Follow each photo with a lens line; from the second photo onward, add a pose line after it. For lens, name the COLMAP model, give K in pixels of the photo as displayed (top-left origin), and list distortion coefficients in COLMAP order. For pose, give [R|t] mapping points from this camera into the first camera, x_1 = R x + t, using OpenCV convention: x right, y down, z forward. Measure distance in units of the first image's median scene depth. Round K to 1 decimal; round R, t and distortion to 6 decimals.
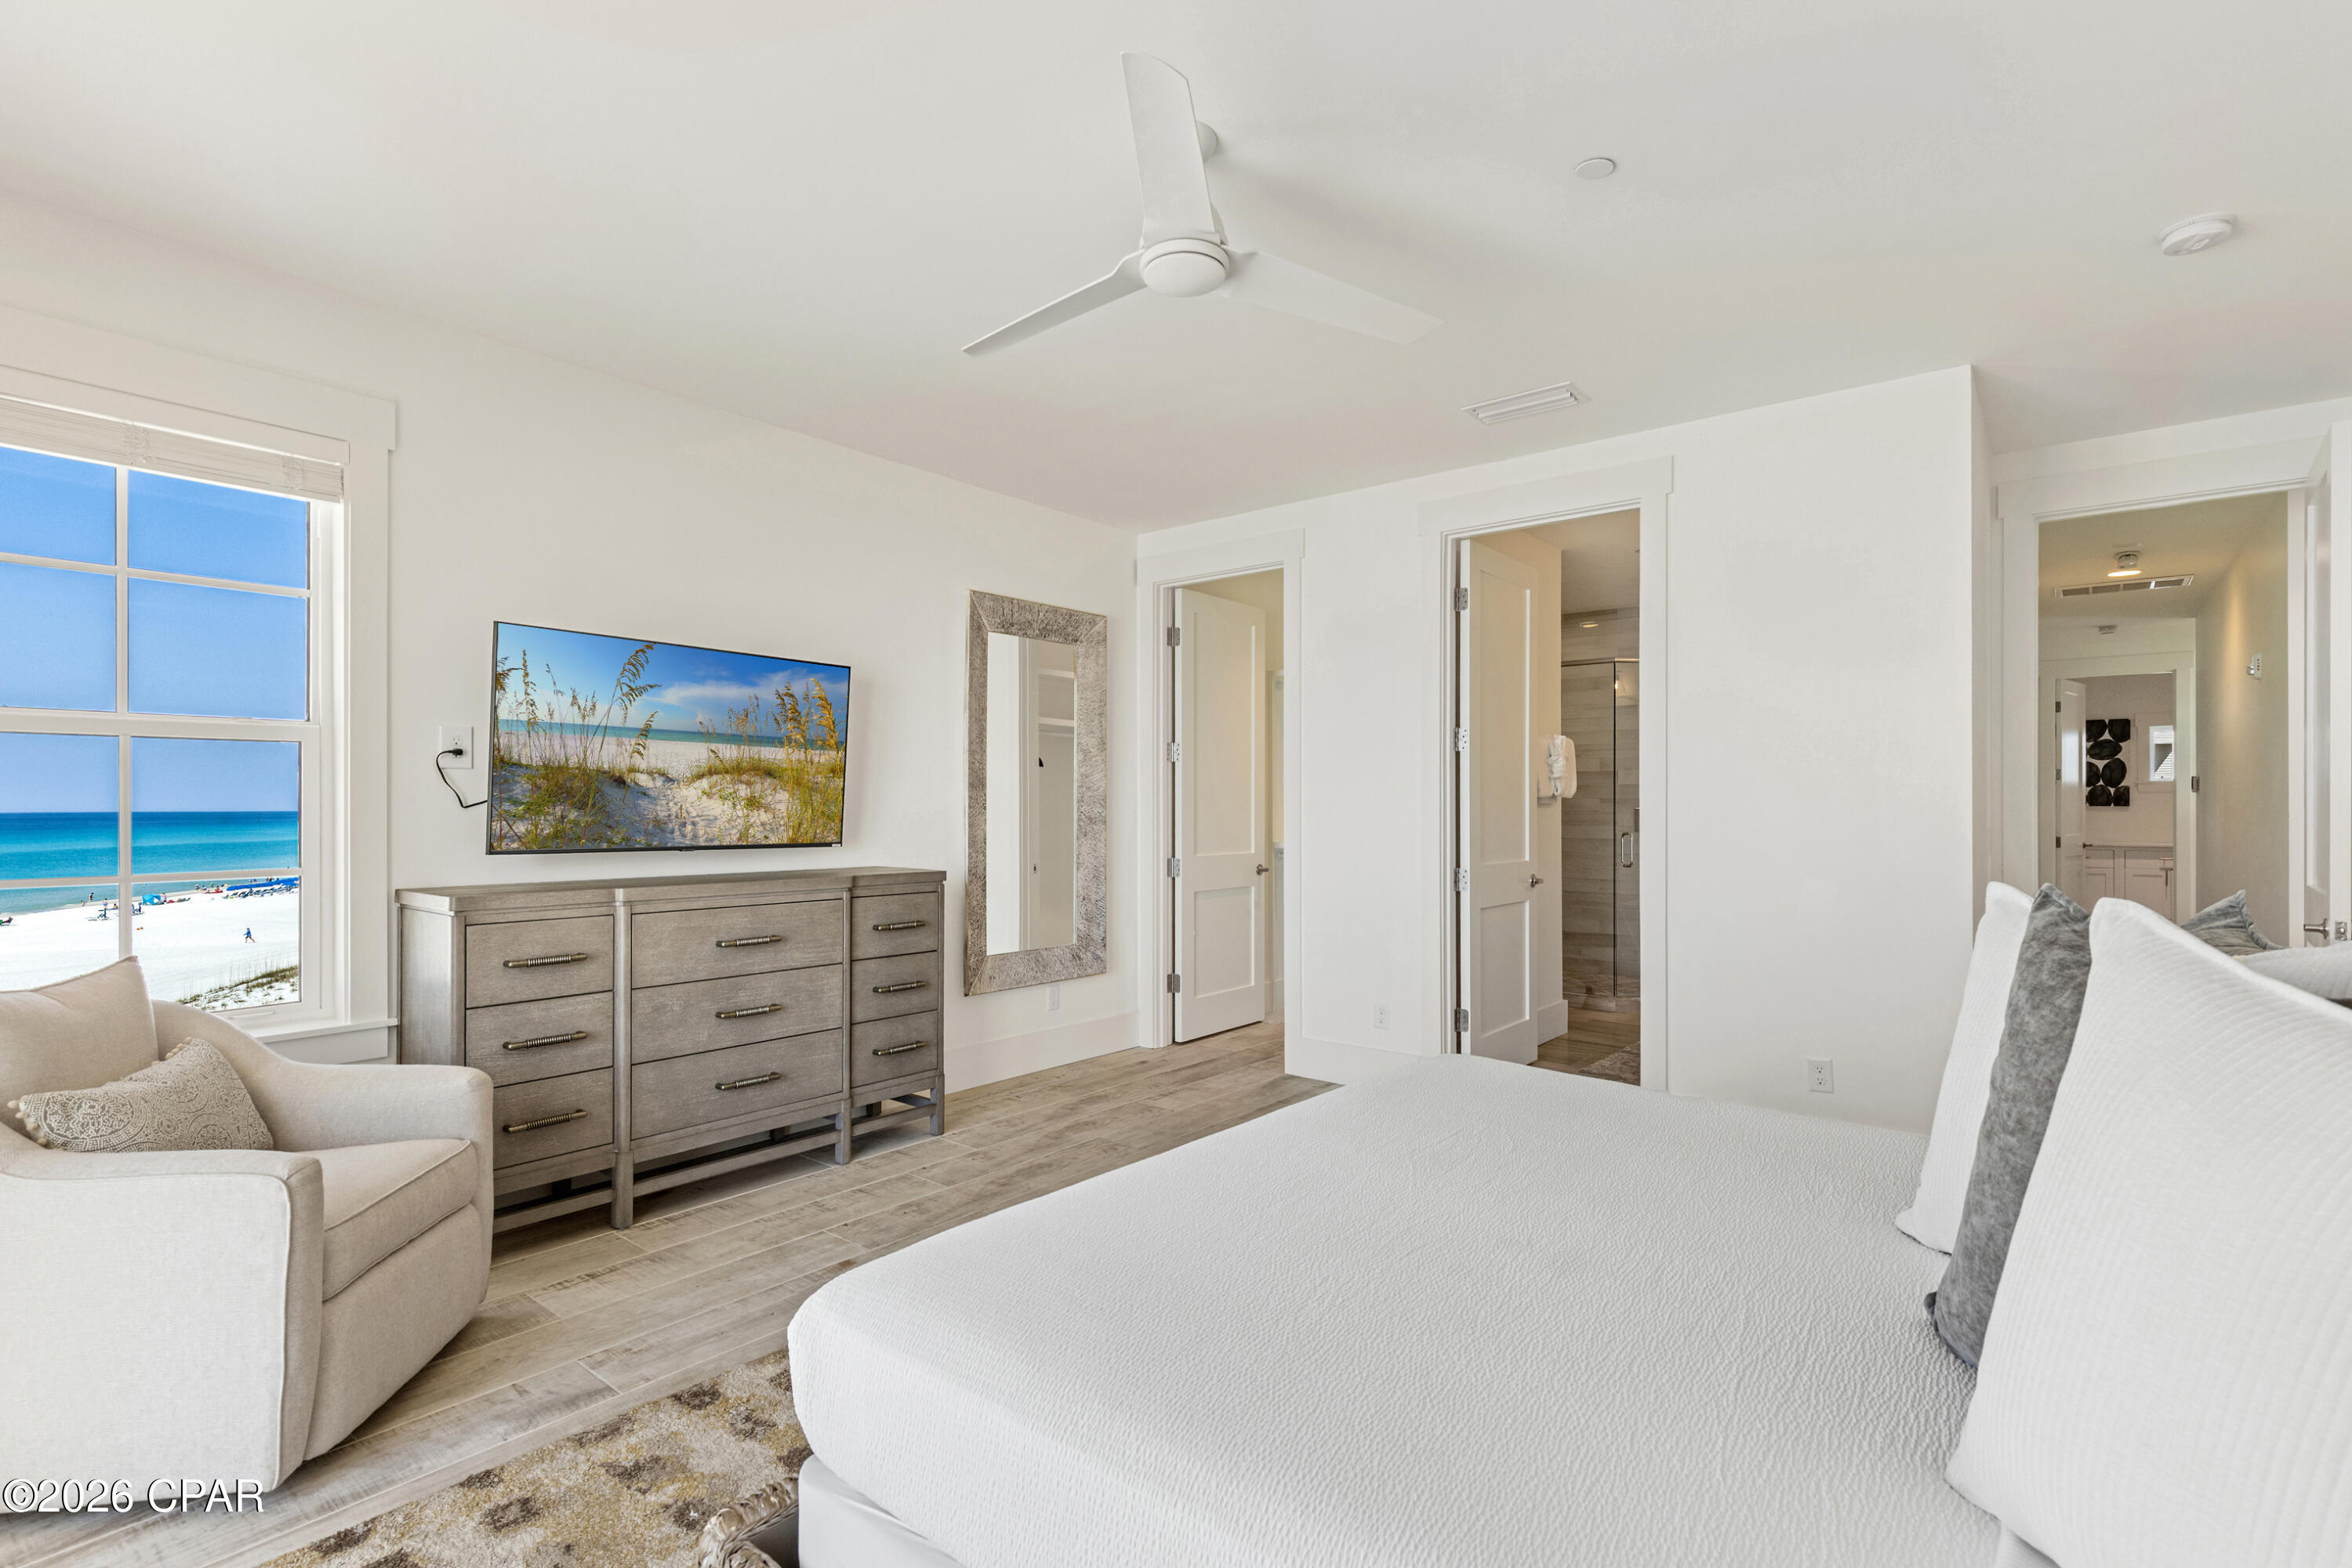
lens RADIAL K [[1074.4, 0, 1175.9], [0, 1074.4, 804.3], [0, 0, 1]] dist [0.003531, 0.000232]
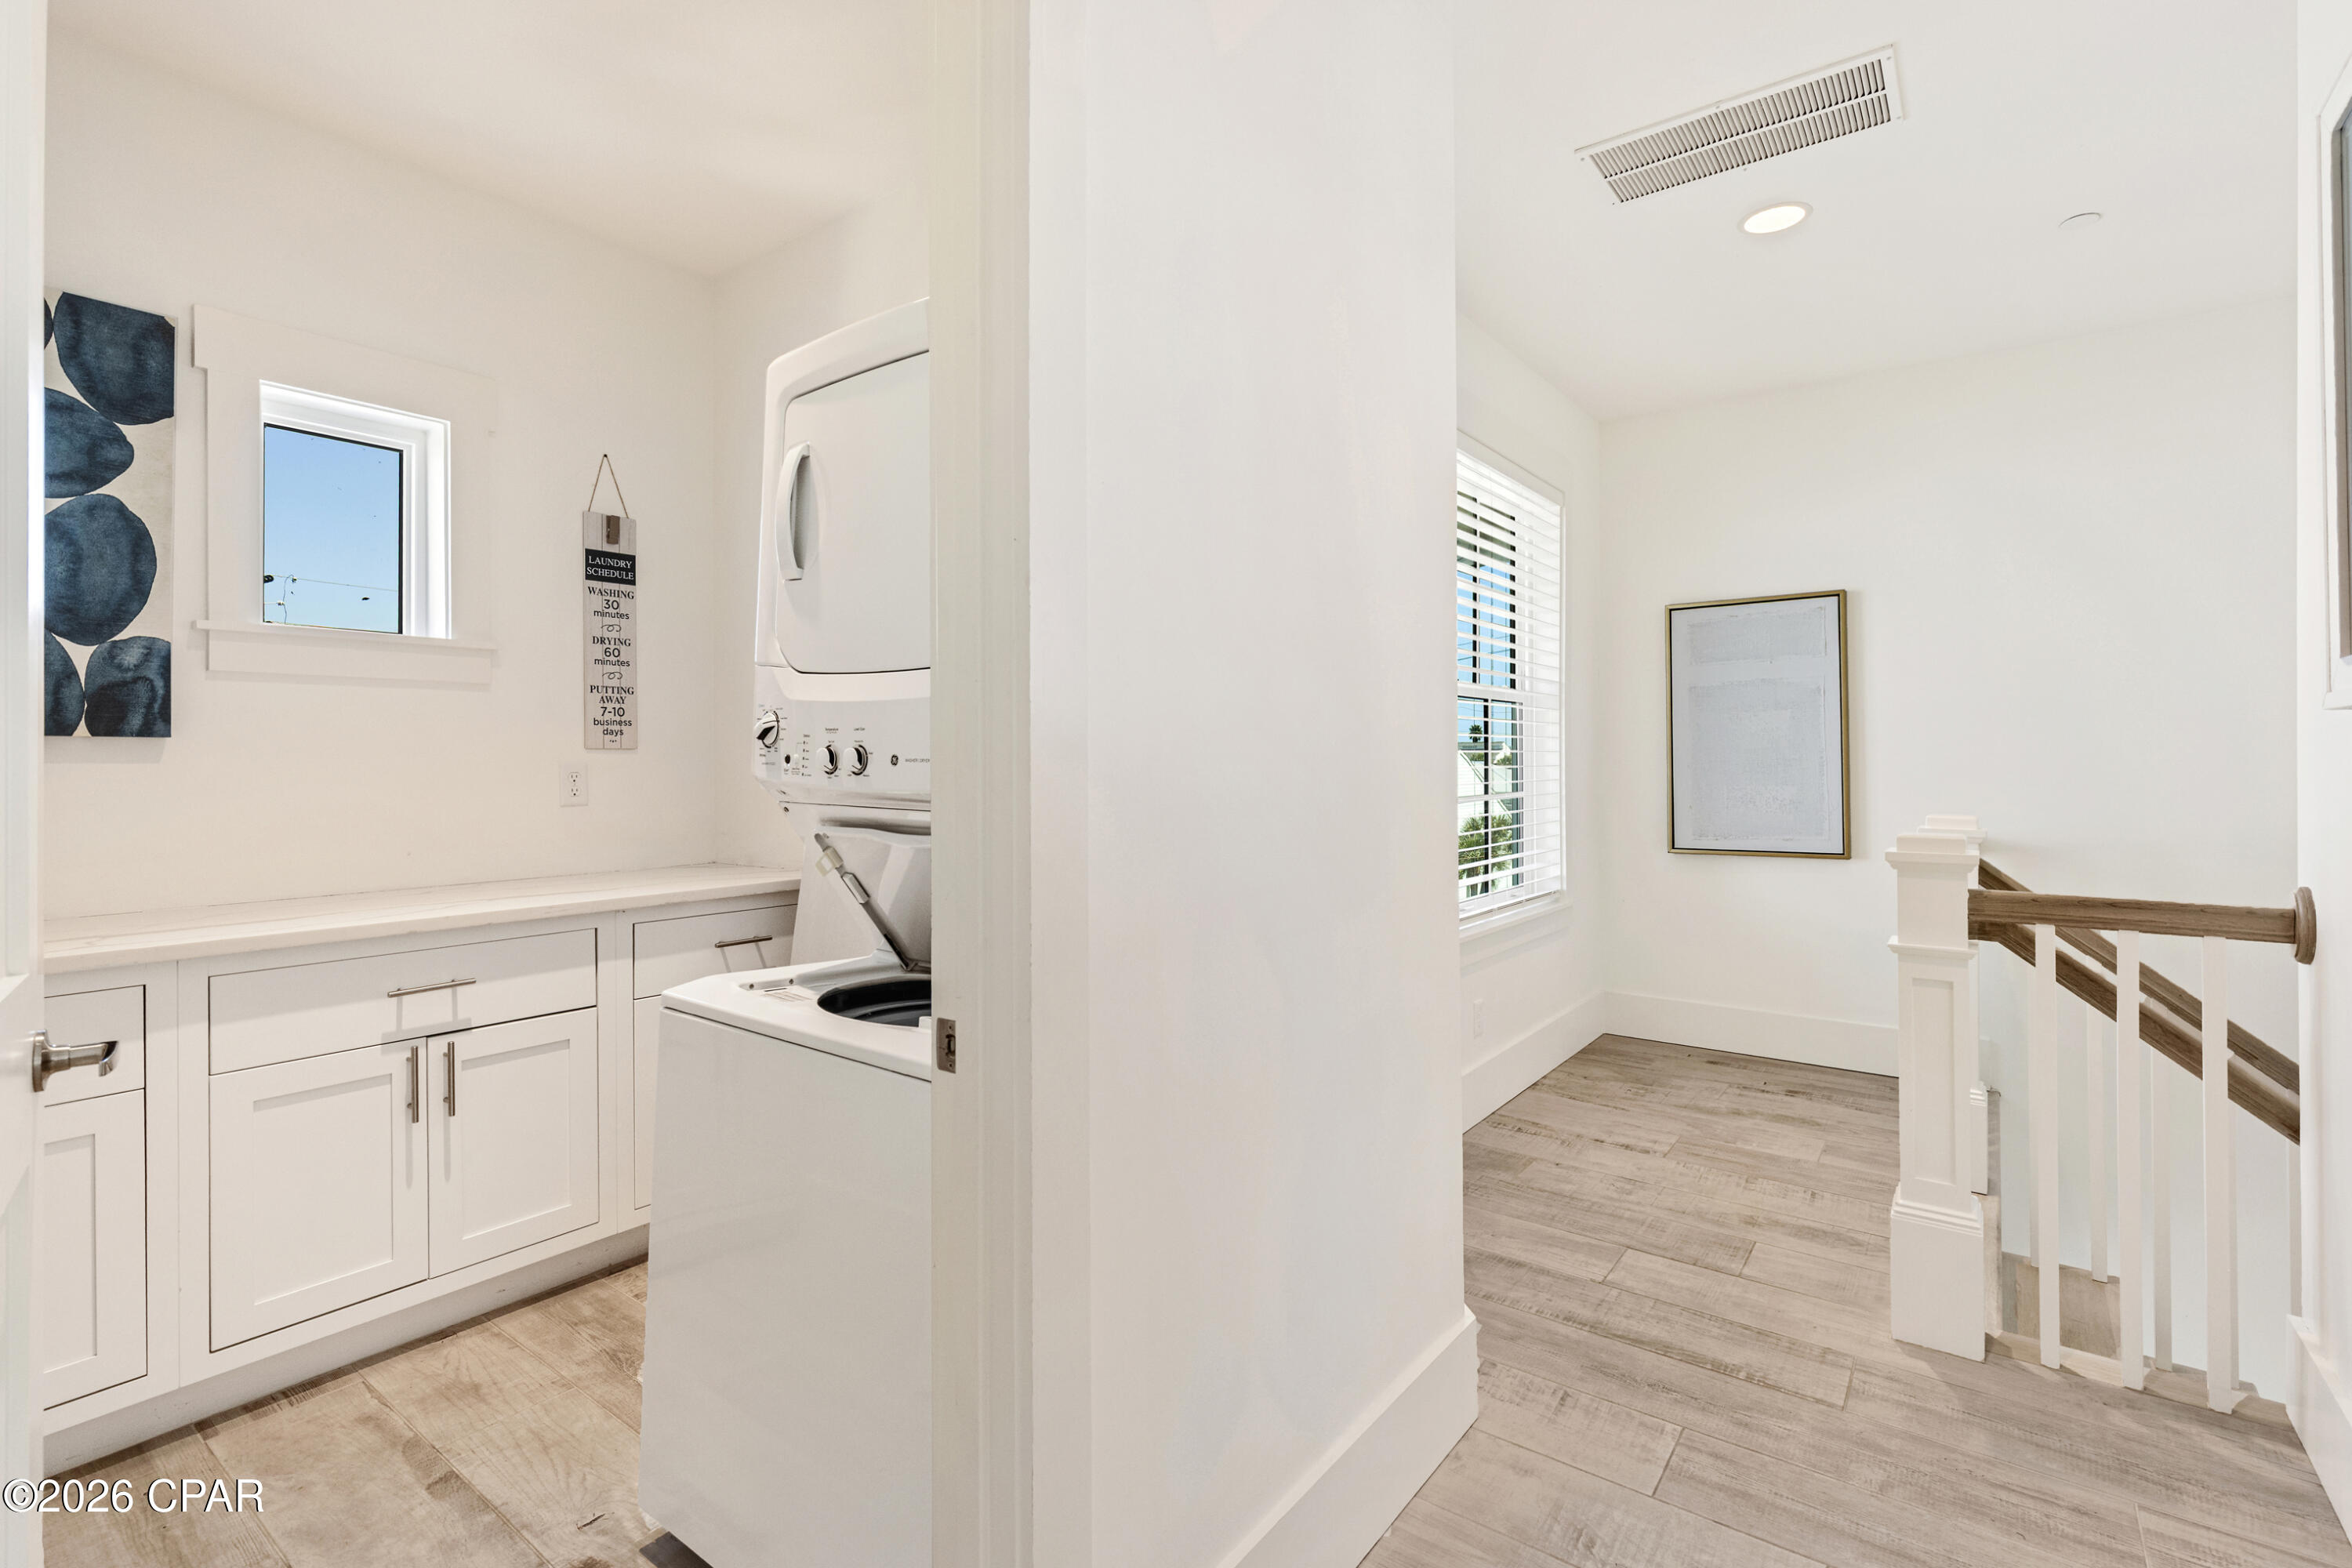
lens RADIAL K [[1074.4, 0, 1177.9], [0, 1074.4, 775.0], [0, 0, 1]] dist [0.003531, 0.000232]
pose [[-0.056965, -0.008079, 0.998344, 0.583300], [-0.012690, 0.999892, 0.007368, 0.004379], [-0.998296, -0.012249, -0.057061, 0.716399]]
